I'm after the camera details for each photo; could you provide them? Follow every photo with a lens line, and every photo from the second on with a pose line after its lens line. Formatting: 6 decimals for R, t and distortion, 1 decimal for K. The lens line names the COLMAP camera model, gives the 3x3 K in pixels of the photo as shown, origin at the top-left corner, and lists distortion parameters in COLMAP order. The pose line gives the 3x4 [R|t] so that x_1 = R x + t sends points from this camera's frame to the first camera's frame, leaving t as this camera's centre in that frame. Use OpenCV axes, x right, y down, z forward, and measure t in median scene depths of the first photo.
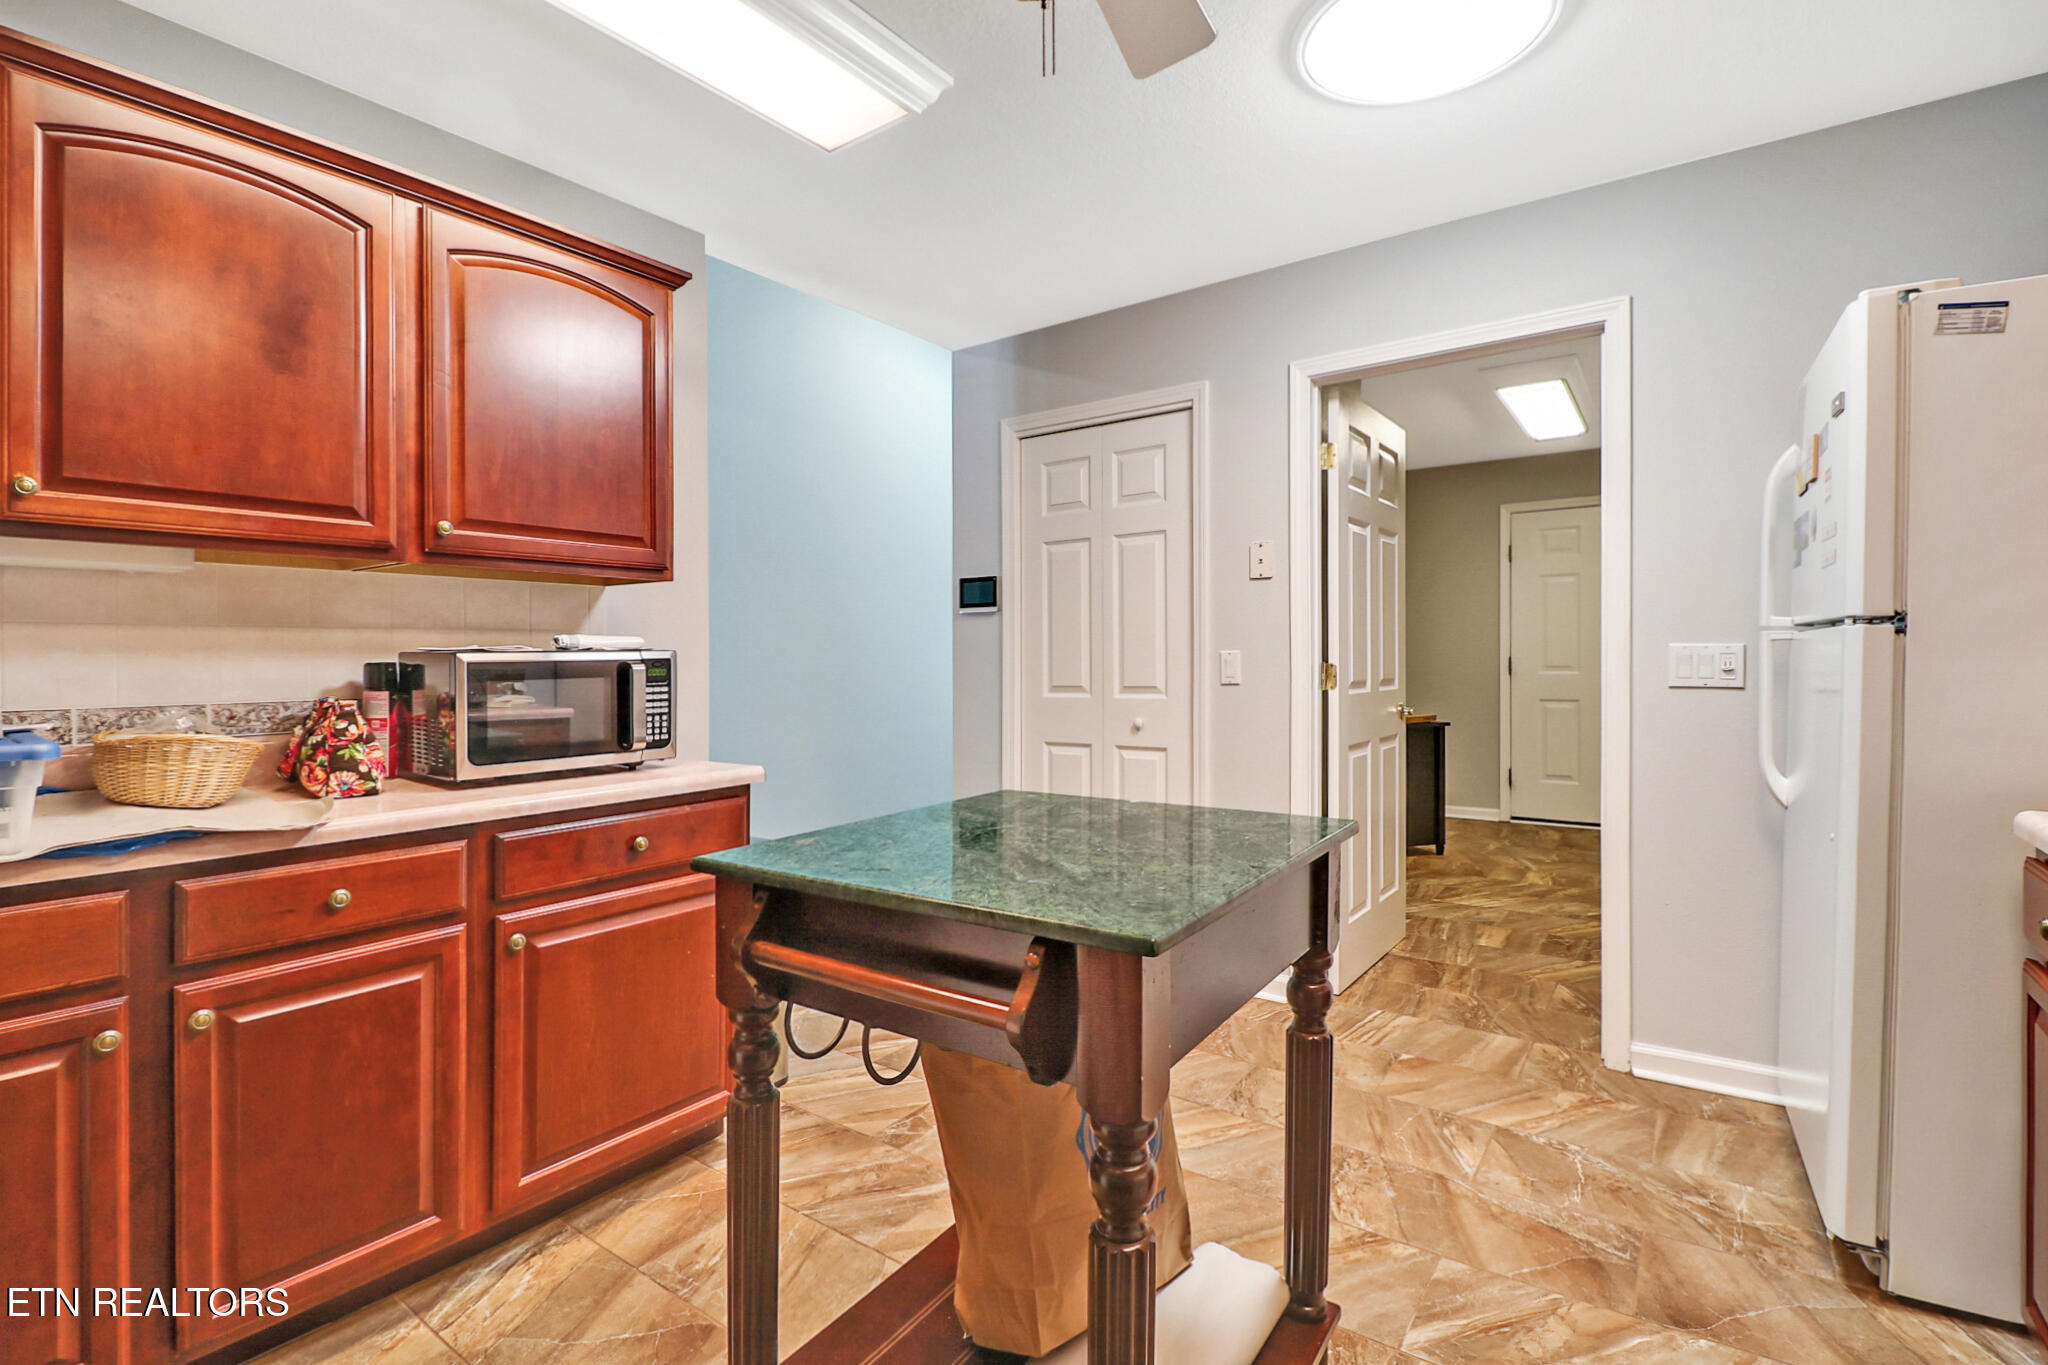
lens RADIAL K [[946.0, 0, 1024.0], [0, 946.0, 657.3], [0, 0, 1]] dist [0.001482, -0.004843]
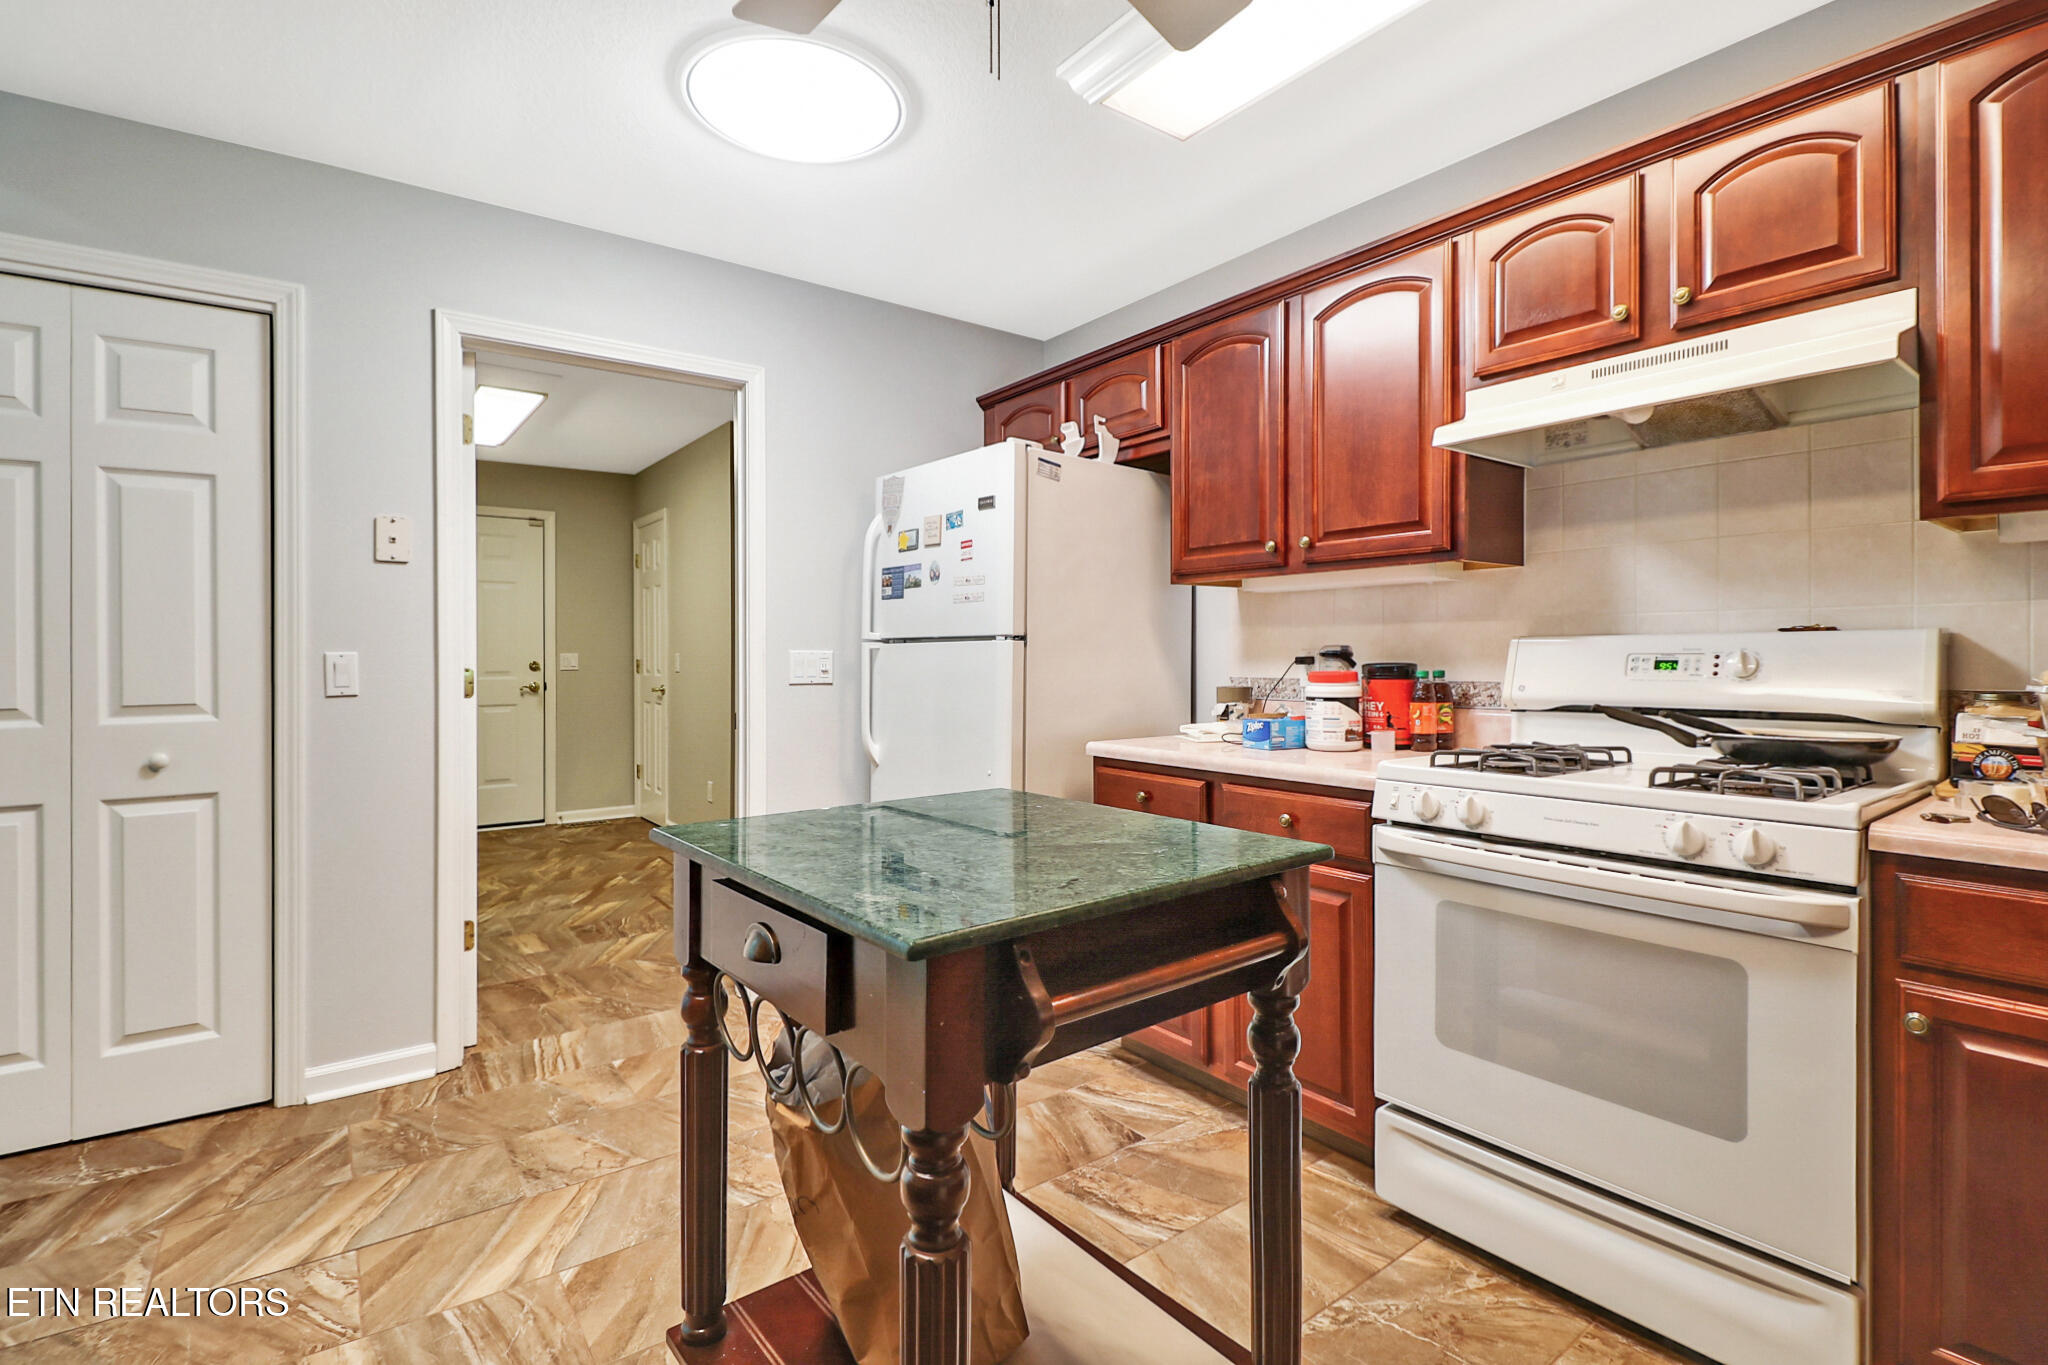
lens RADIAL K [[946.0, 0, 1013.1], [0, 946.0, 665.0], [0, 0, 1]] dist [0.001482, -0.004843]
pose [[0.305591, -0.000496, 0.952163, -0.374766], [0.000949, 1.000000, 0.000217, 0.004515], [-0.952162, 0.000838, 0.305591, 0.272085]]
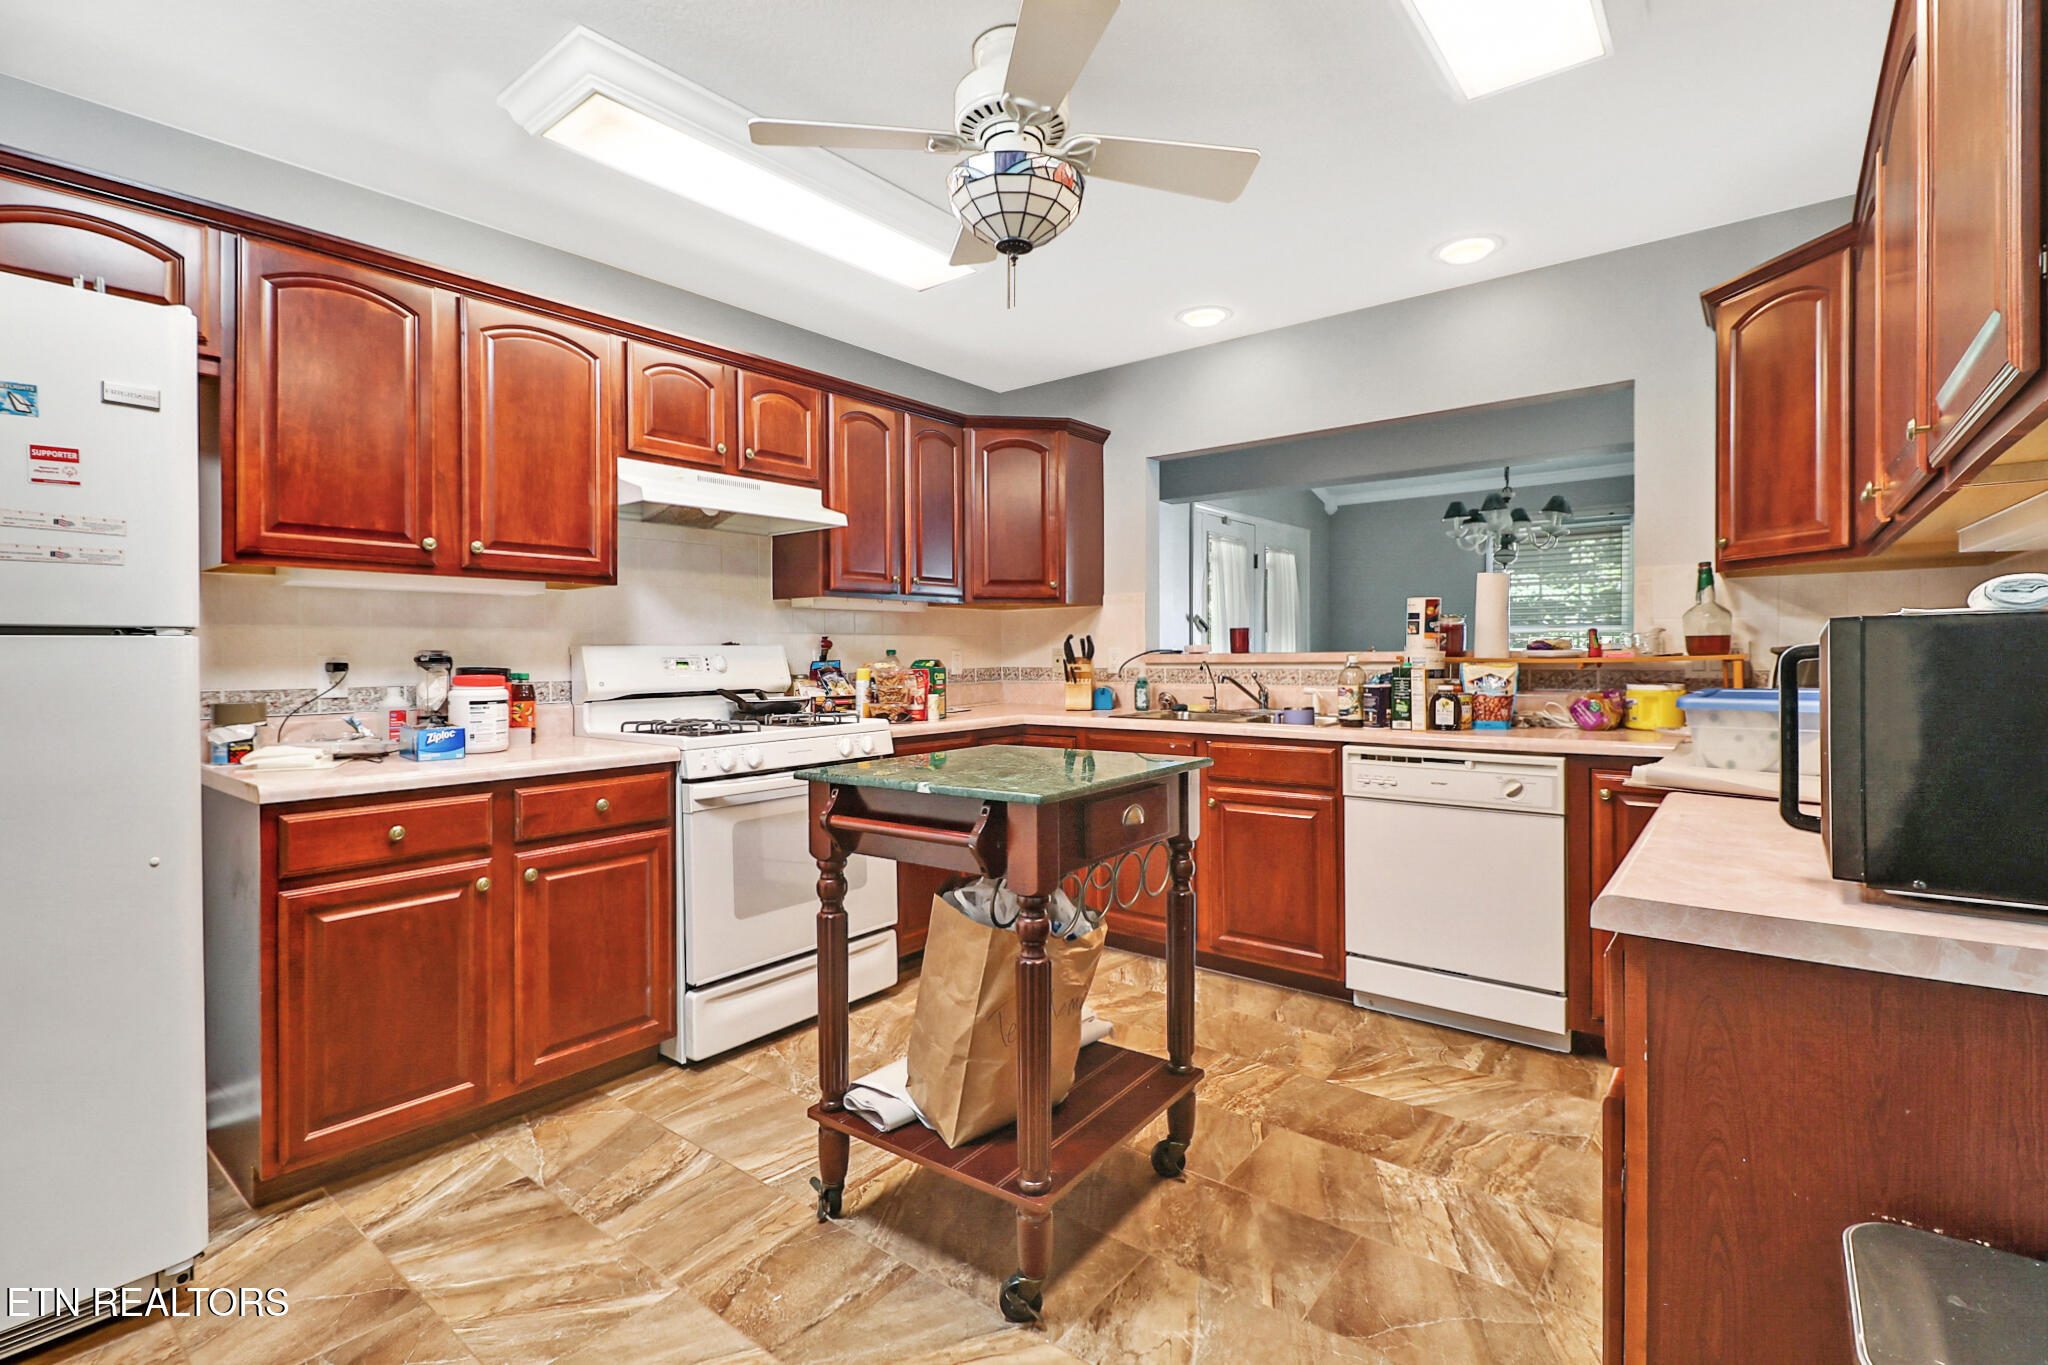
lens RADIAL K [[946.0, 0, 1027.9], [0, 946.0, 651.8], [0, 0, 1]] dist [0.001482, -0.004843]
pose [[-0.998482, 0.014154, 0.053231, -0.044783], [0.013957, 0.999894, -0.004086, 0.000348], [-0.053283, -0.003337, -0.998574, 1.071511]]
